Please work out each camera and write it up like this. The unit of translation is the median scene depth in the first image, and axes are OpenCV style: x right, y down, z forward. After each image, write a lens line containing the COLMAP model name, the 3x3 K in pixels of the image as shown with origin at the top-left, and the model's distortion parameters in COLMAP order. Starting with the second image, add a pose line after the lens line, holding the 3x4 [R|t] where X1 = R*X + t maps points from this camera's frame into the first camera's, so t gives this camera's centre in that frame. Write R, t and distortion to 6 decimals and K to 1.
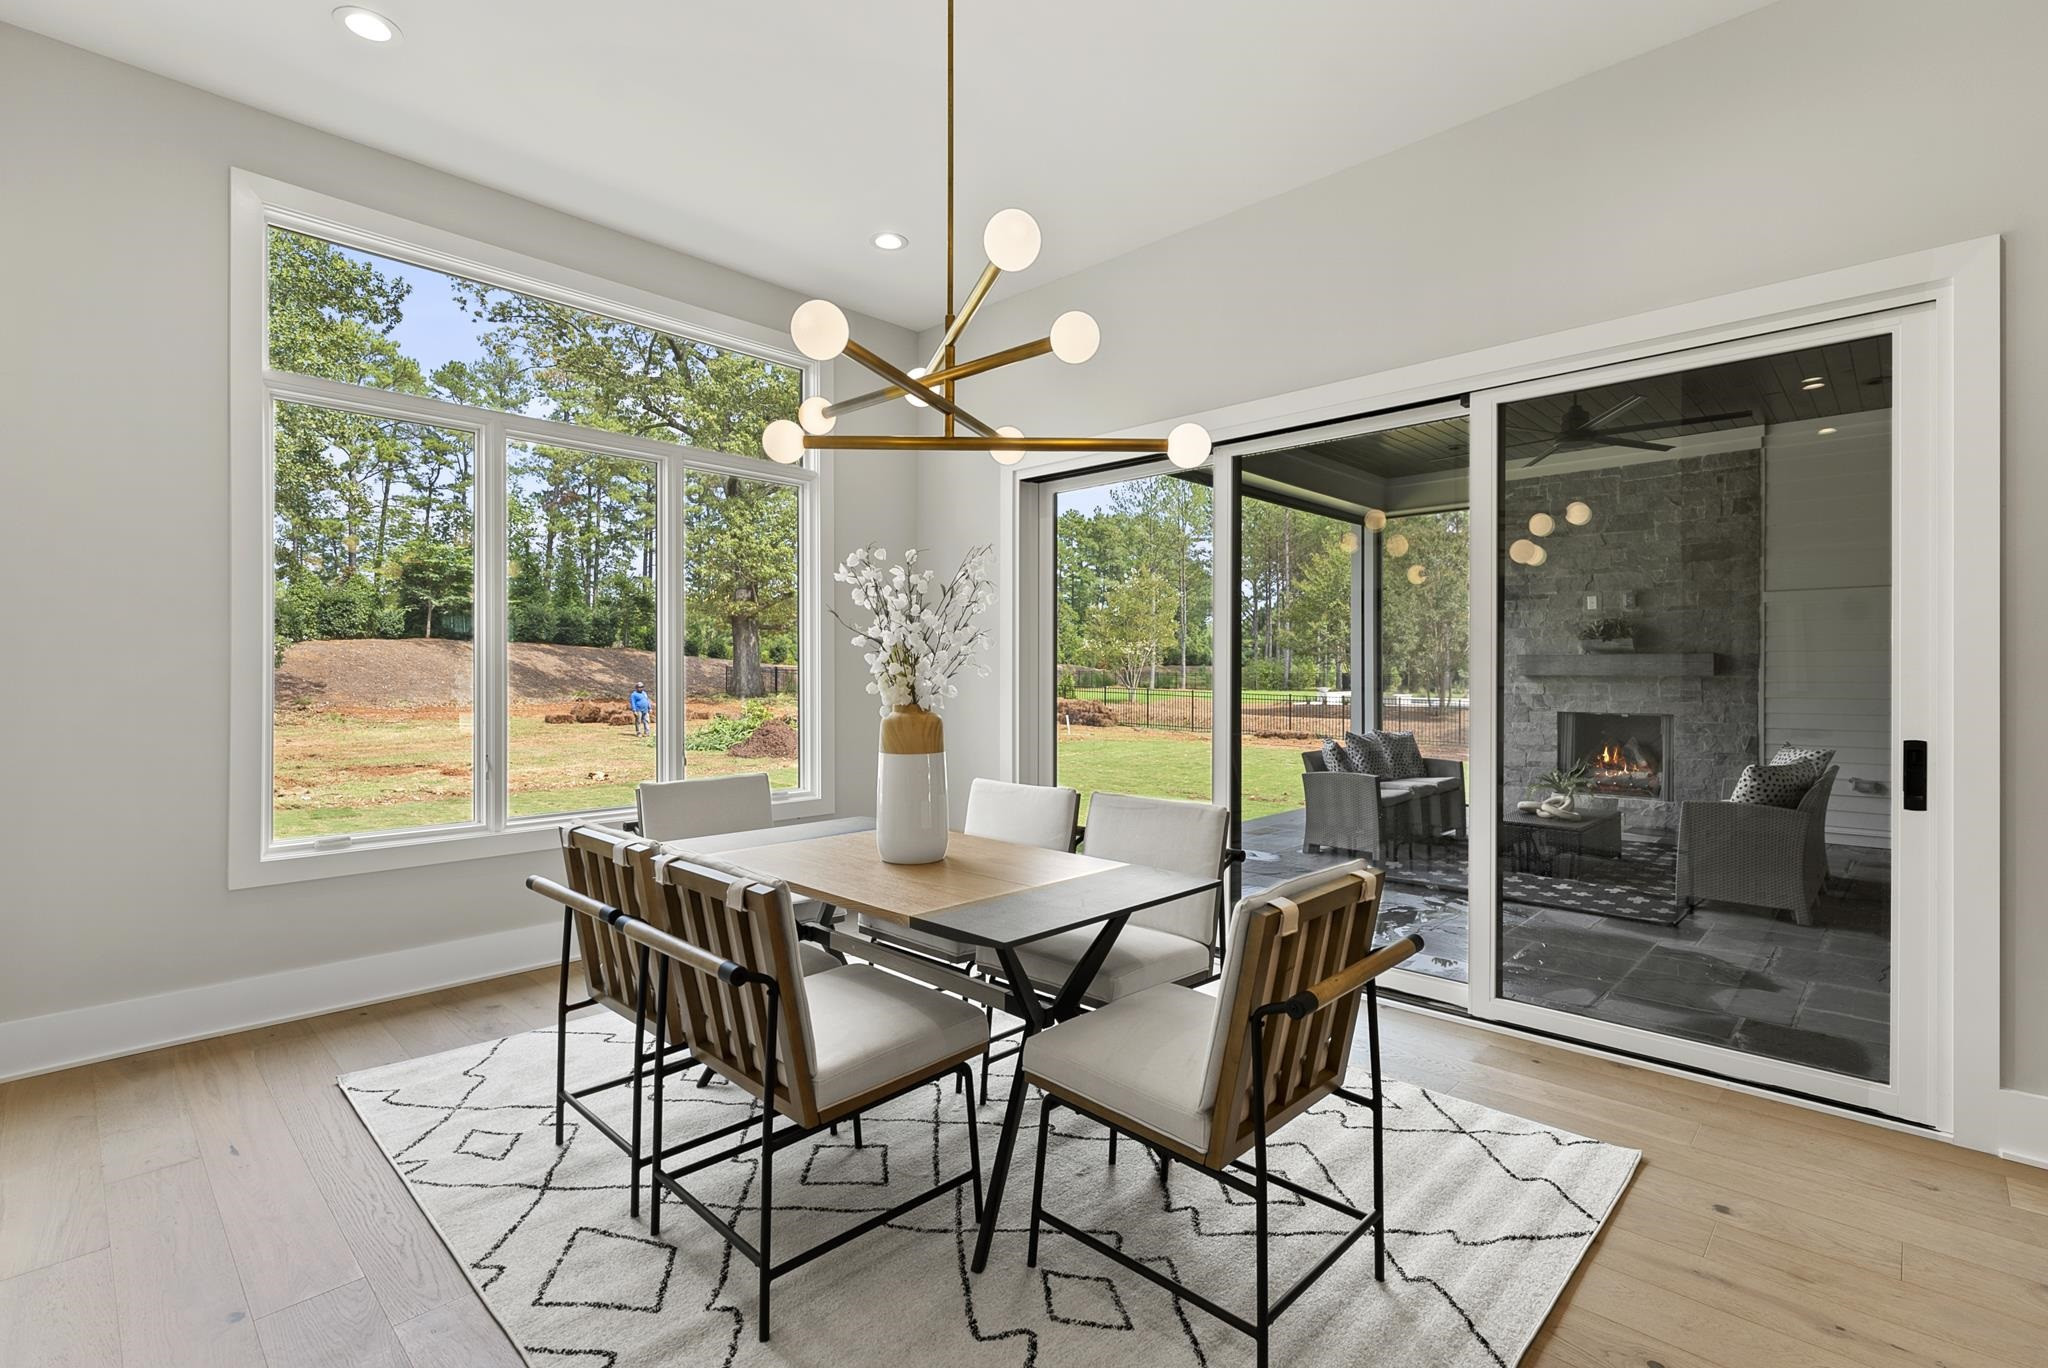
lens RADIAL K [[935.6, 0, 1018.7], [0, 935.6, 680.1], [0, 0, 1]] dist [0.000003, 0.000125]
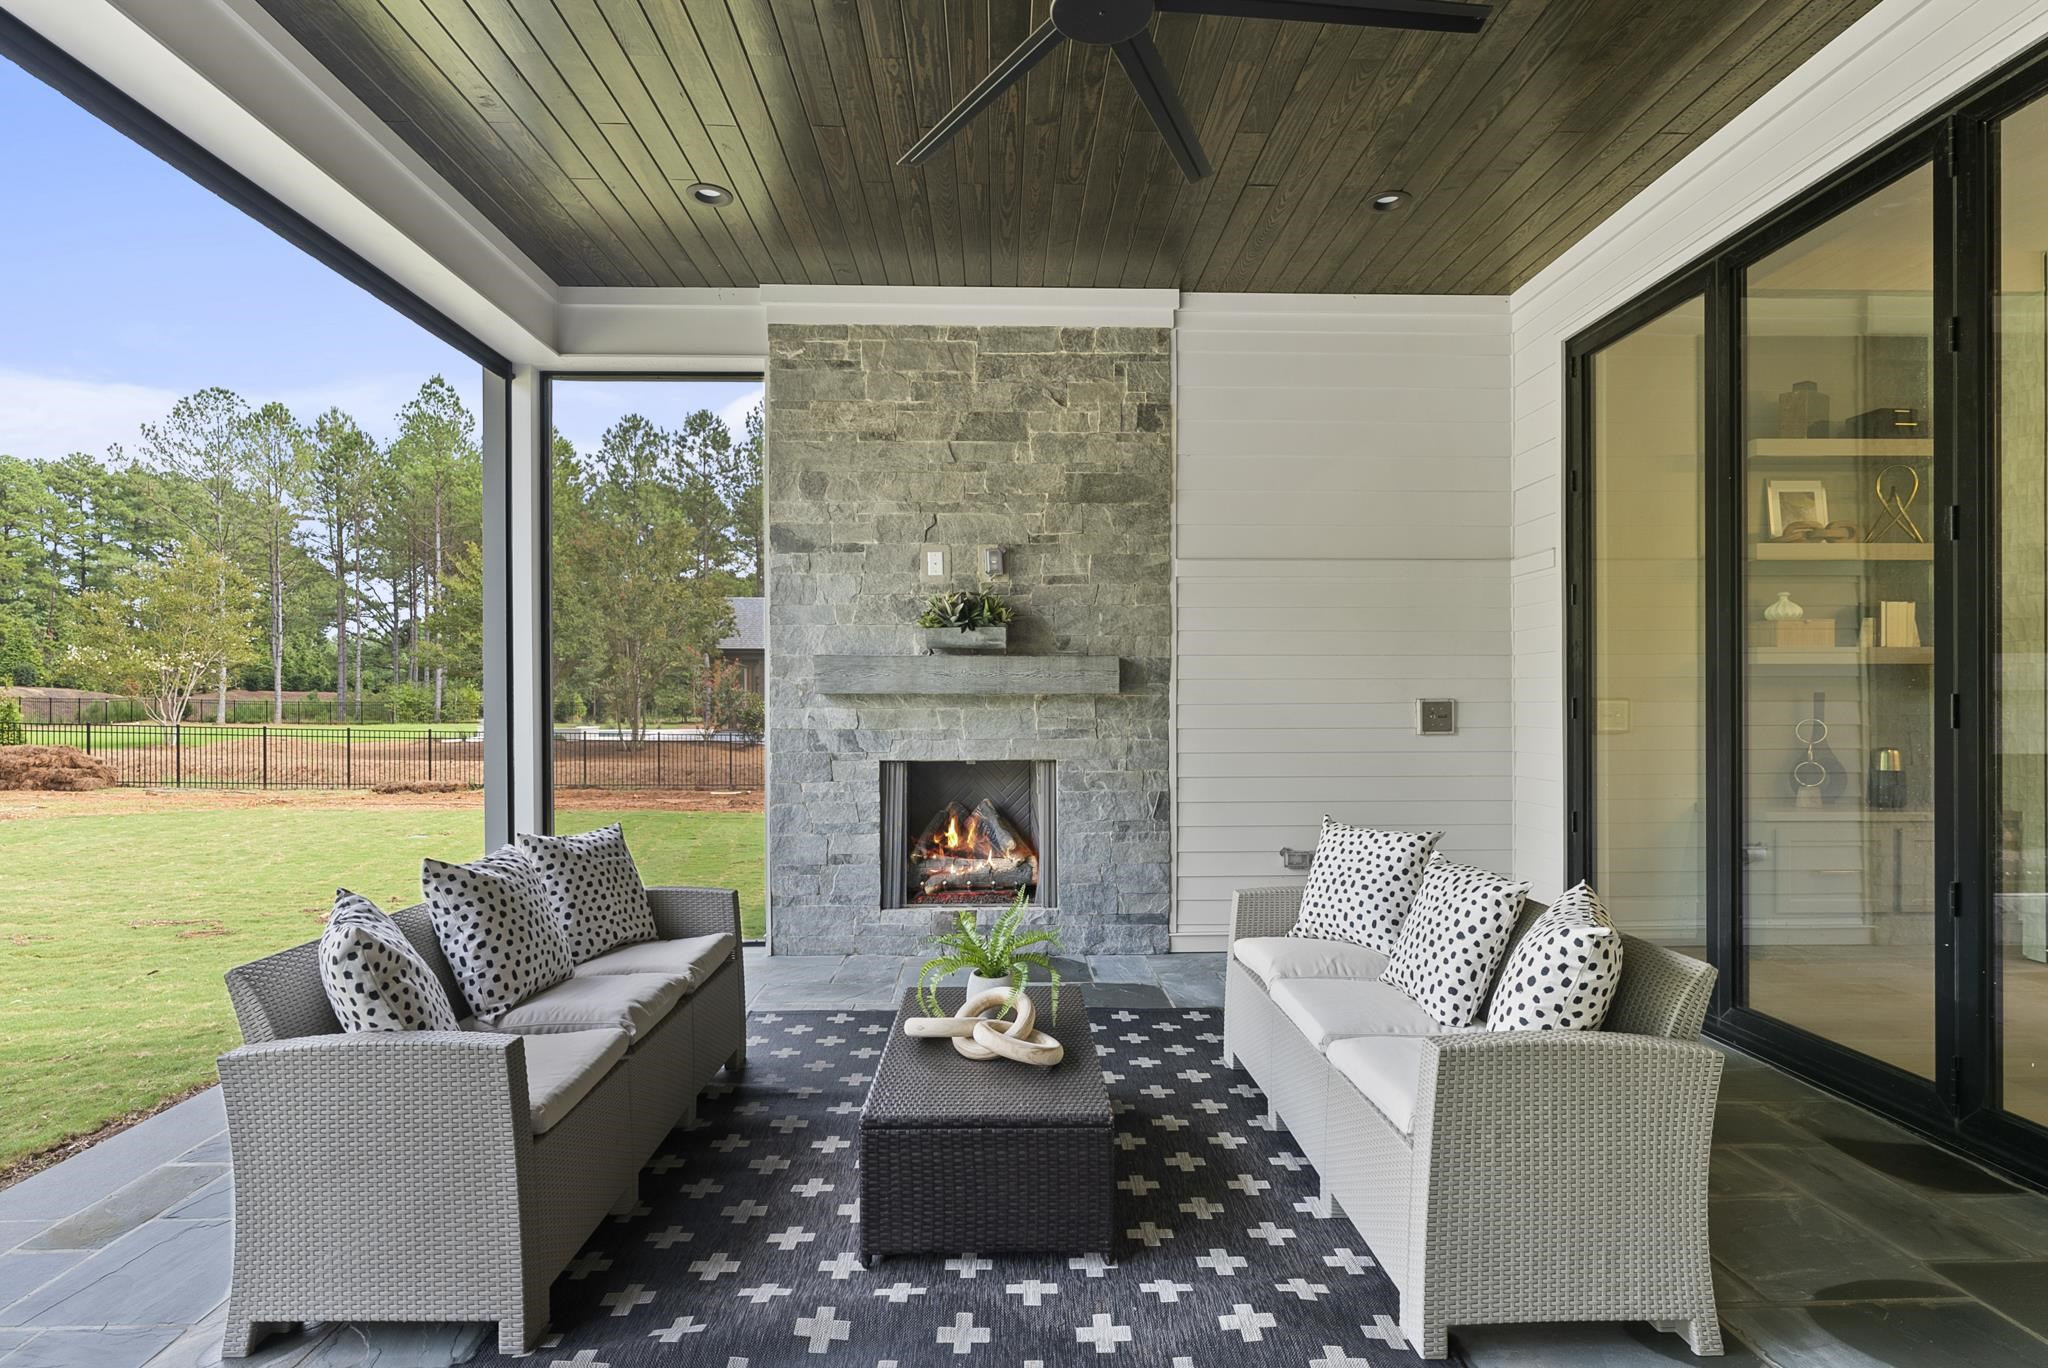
lens RADIAL K [[1018.7, 0, 1022.6], [0, 1018.7, 703.5], [0, 0, 1]] dist [-0.003152, -0.001025]
pose [[0.701179, -0.001669, 0.712983, 0.218024], [0.006054, 0.999975, -0.003613, 0.003302], [-0.712960, 0.006850, 0.701172, 0.542180]]
